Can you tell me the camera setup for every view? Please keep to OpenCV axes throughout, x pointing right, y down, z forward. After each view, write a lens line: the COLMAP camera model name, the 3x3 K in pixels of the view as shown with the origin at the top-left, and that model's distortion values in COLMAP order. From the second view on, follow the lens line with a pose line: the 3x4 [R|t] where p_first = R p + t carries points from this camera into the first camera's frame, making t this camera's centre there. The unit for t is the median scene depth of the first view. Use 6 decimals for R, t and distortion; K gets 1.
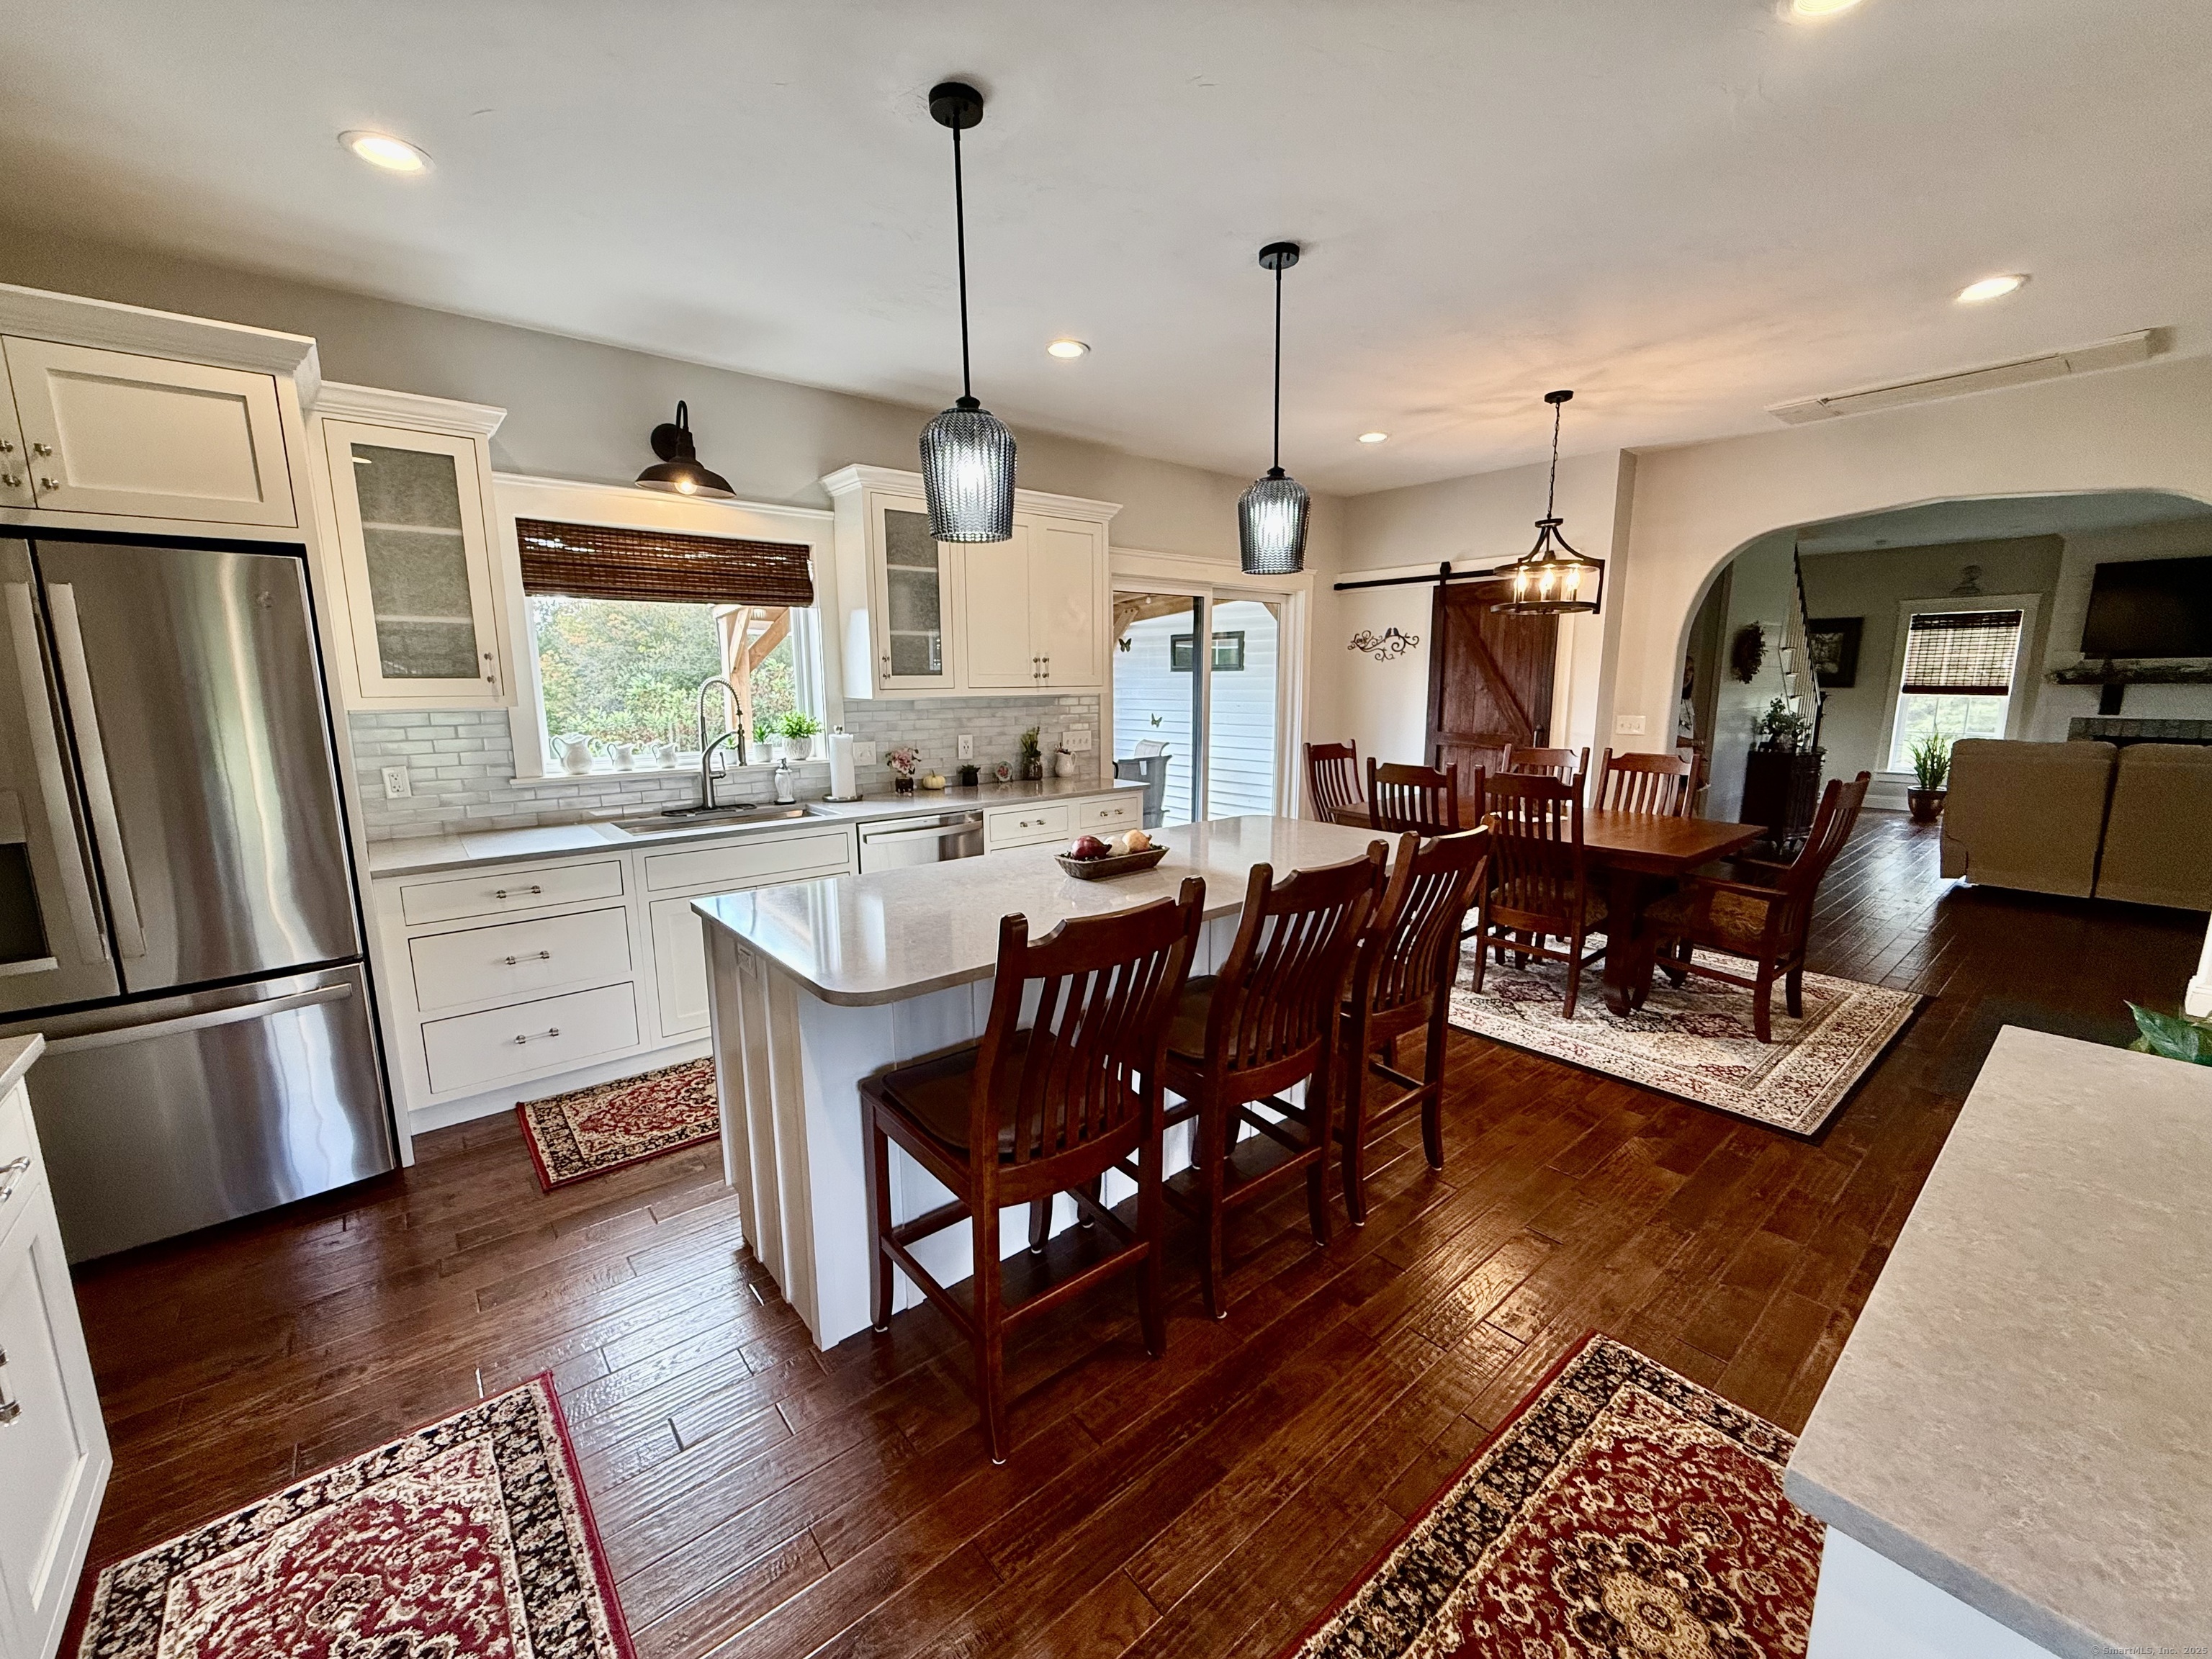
lens RADIAL K [[891.3, 0, 1107.0], [0, 891.3, 822.0], [0, 0, 1]] dist [-0.002792, -0.000033]
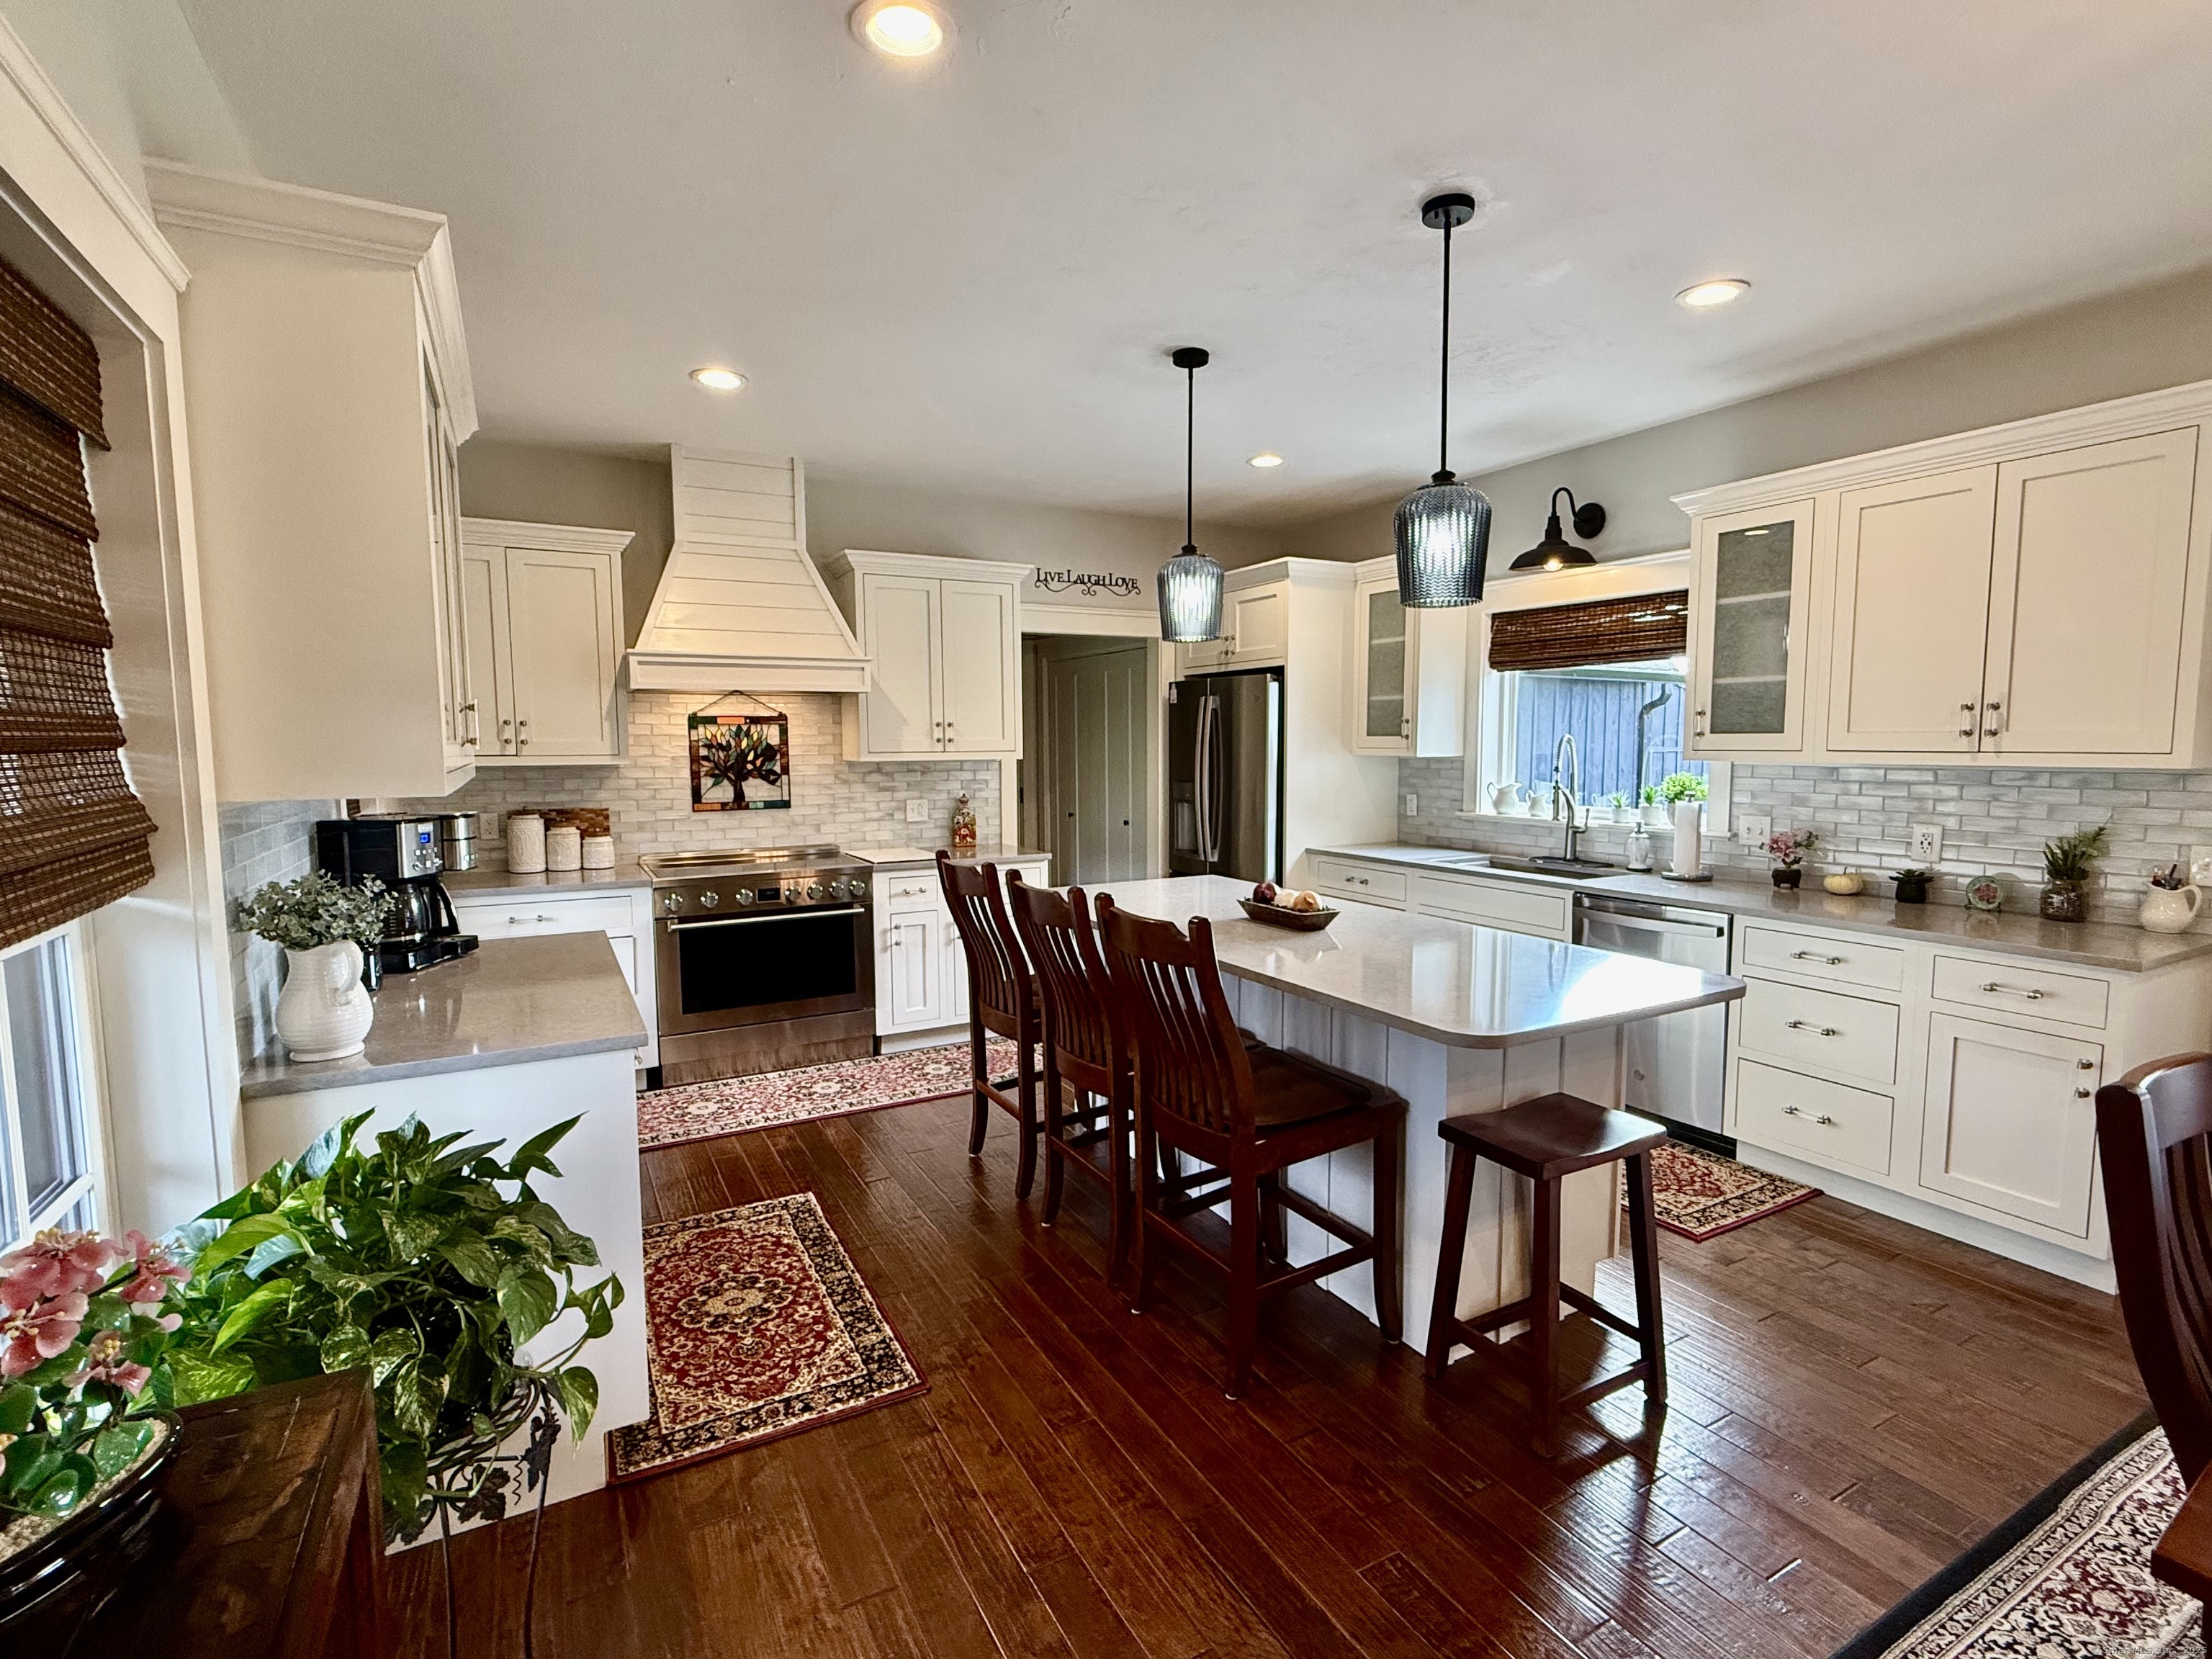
lens RADIAL K [[1040.8, 0, 1106.5], [0, 1040.8, 832.9], [0, 0, 1]] dist [-0.004131, -0.000076]
pose [[-0.192579, 0.096268, -0.976548, 1.773575], [-0.150927, 0.980429, 0.126414, -0.248878], [0.969605, 0.171732, -0.174281, 1.434891]]
